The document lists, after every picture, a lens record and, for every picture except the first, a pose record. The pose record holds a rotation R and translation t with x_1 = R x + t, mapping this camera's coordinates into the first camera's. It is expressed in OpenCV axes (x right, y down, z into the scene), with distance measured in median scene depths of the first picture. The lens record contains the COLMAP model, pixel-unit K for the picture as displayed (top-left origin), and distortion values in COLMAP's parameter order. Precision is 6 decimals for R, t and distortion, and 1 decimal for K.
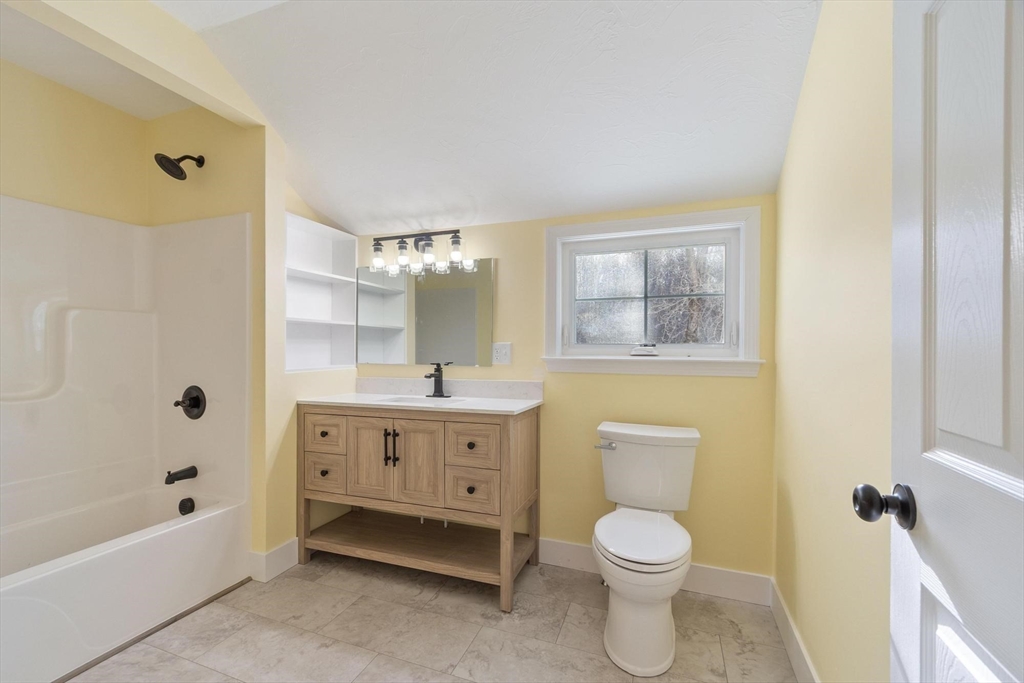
lens RADIAL K [[450.2, 0, 508.3], [0, 450.2, 344.9], [0, 0, 1]] dist [-0.005822, -0.001748]
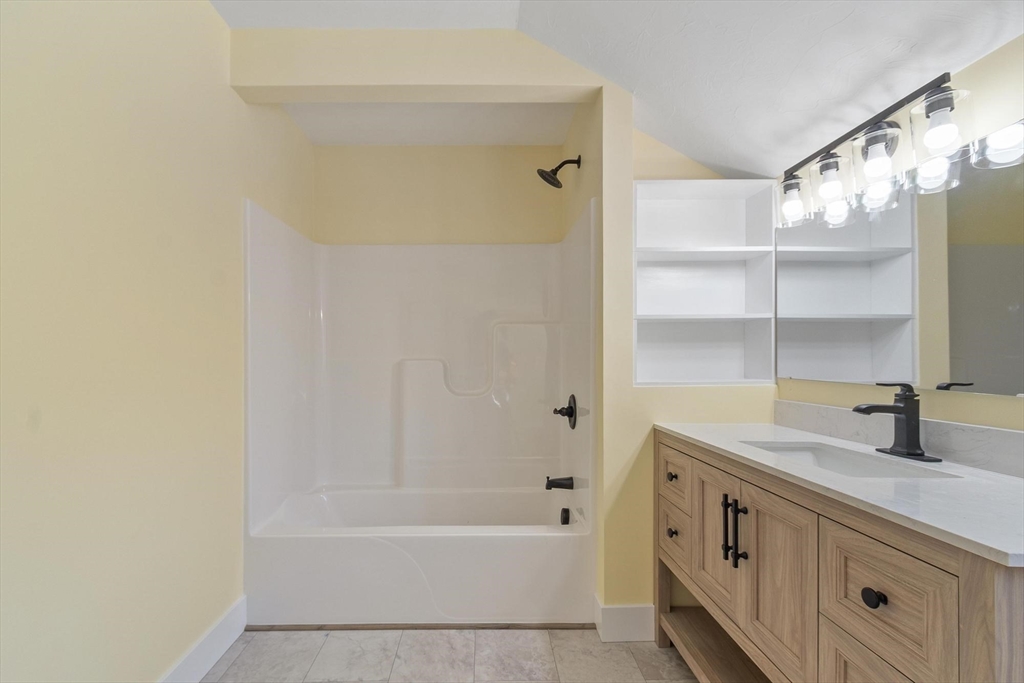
lens RADIAL K [[450.2, 0, 511.4], [0, 450.2, 354.6], [0, 0, 1]] dist [-0.005822, -0.001748]
pose [[0.337587, -0.011907, -0.941219, 0.171641], [0.012400, 0.999889, -0.008201, 0.011123], [0.941213, -0.008902, 0.337698, 0.550866]]
